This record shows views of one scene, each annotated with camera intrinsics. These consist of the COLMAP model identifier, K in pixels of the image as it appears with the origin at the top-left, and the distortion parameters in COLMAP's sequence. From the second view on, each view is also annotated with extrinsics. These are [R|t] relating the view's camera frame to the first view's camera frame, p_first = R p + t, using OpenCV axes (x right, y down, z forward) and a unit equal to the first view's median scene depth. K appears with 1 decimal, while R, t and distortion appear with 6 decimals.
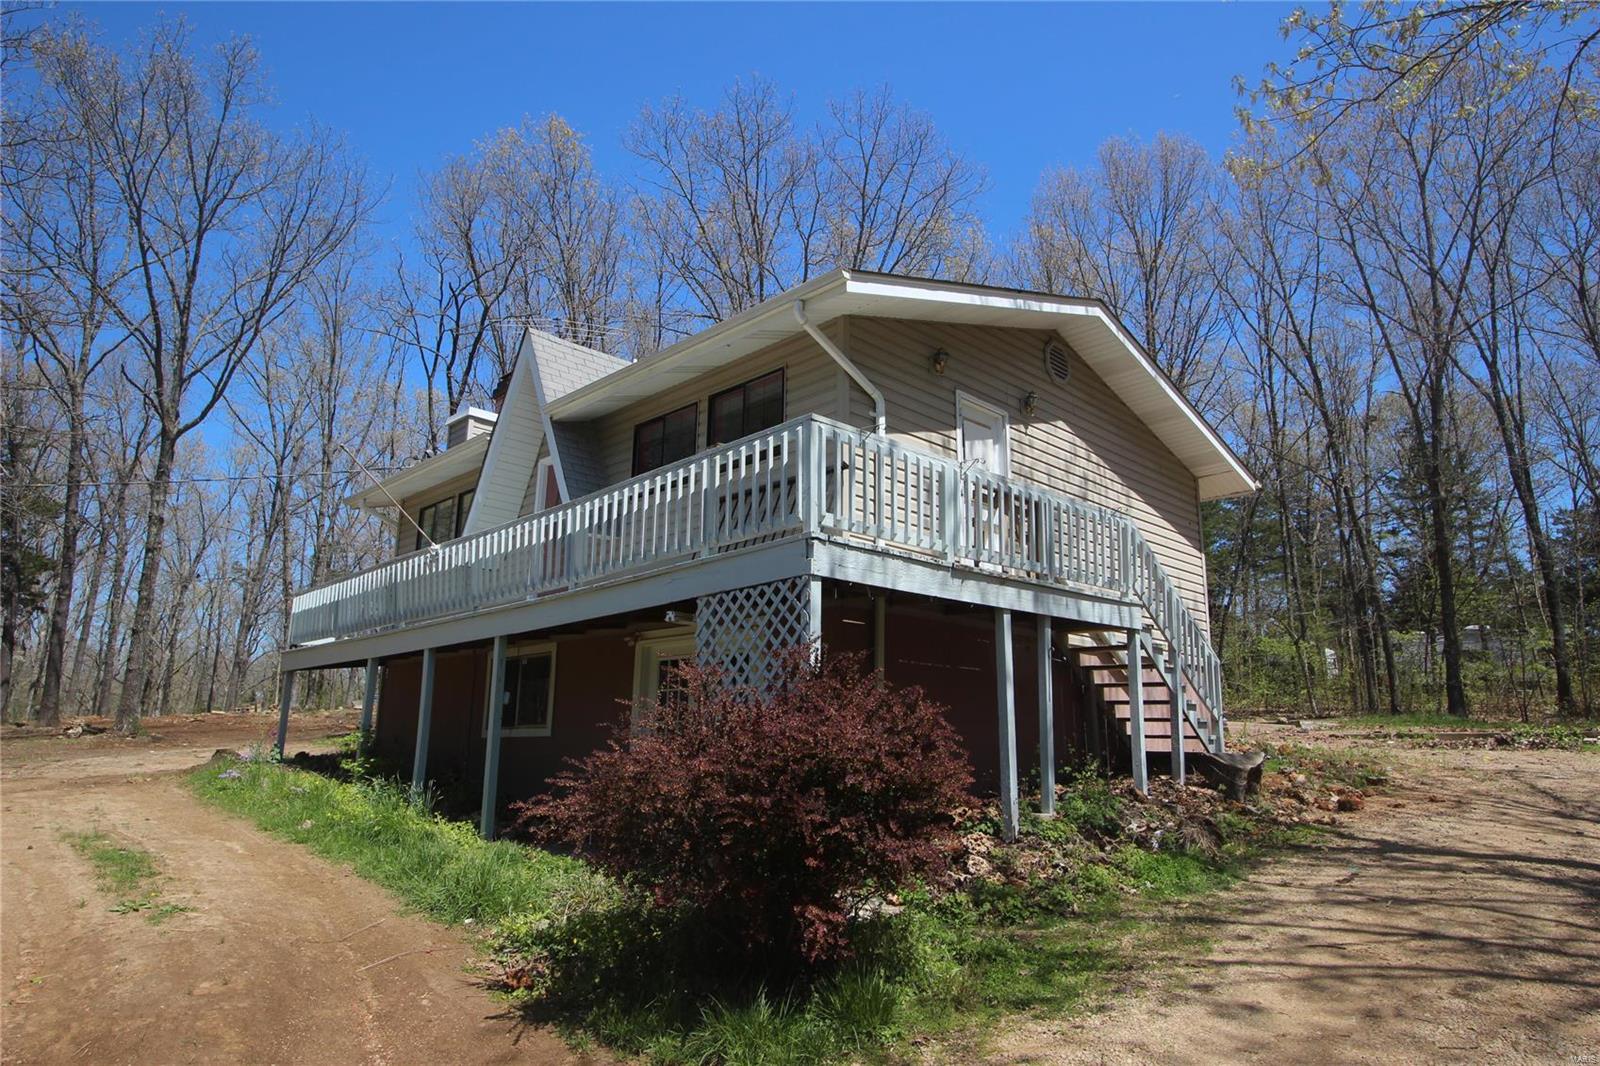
lens RADIAL K [[1001.4, 0, 800.0], [0, 1001.4, 533.0], [0, 0, 1]] dist [-0.001180, -0.000036]
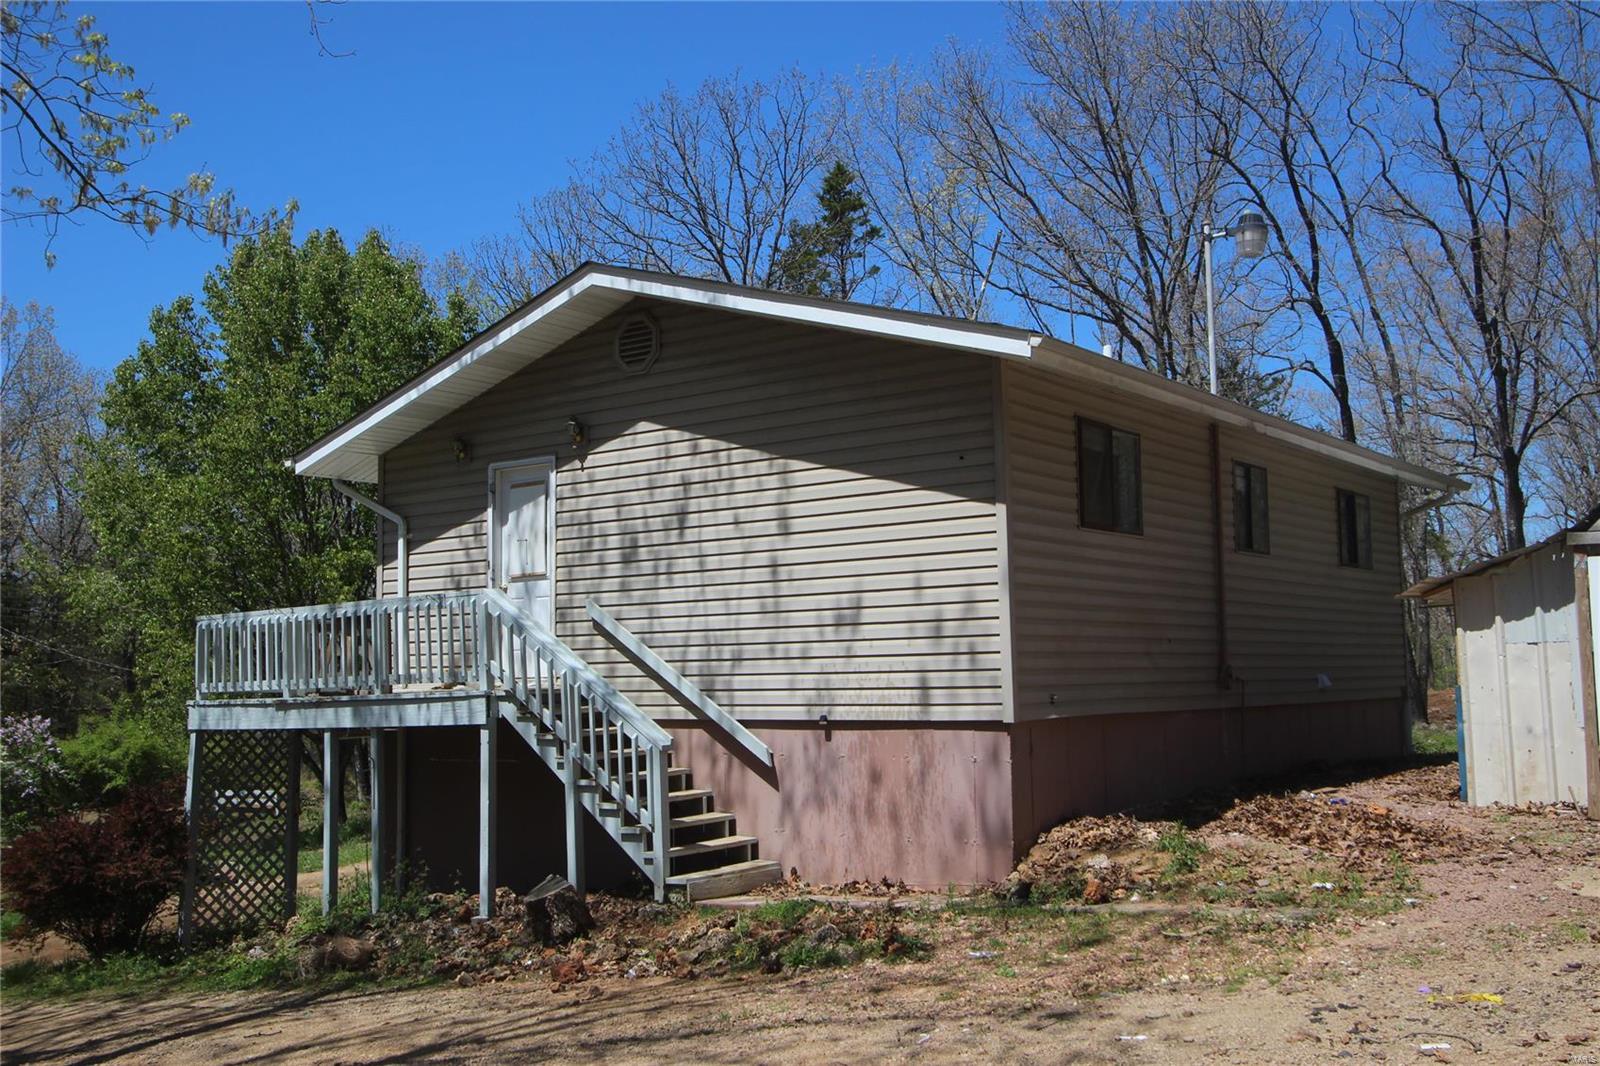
lens RADIAL K [[1536.6, 0, 800.0], [0, 1536.6, 533.0], [0, 0, 1]] dist [-0.010452, -0.008740]
pose [[0.126914, -0.105382, -0.986300, 1.695507], [0.238884, 0.968321, -0.072722, 0.098349], [0.962719, -0.226381, 0.148068, 1.112621]]
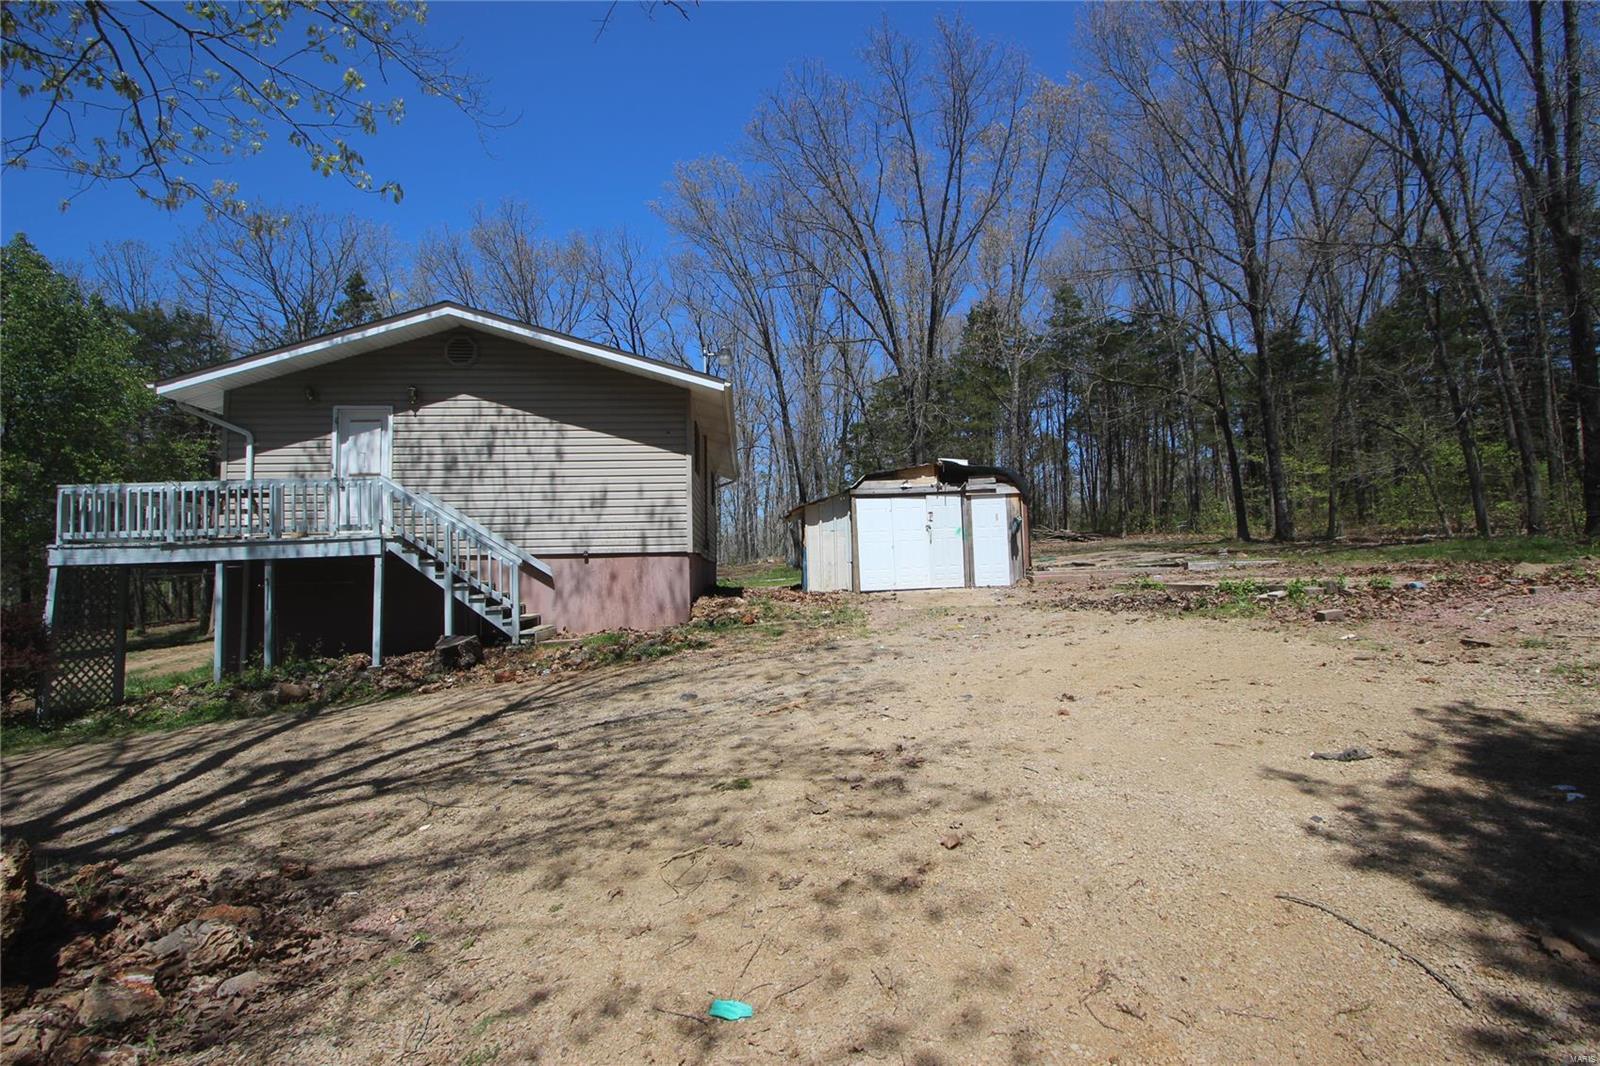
lens RADIAL K [[743.1, 0, 775.7], [0, 743.1, 525.3], [0, 0, 1]] dist [-0.000436, -0.000126]
pose [[0.738290, -0.065791, -0.671267, 1.515251], [0.174237, 0.980054, 0.095579, 0.051625], [0.651590, -0.187525, 0.735027, 0.593580]]
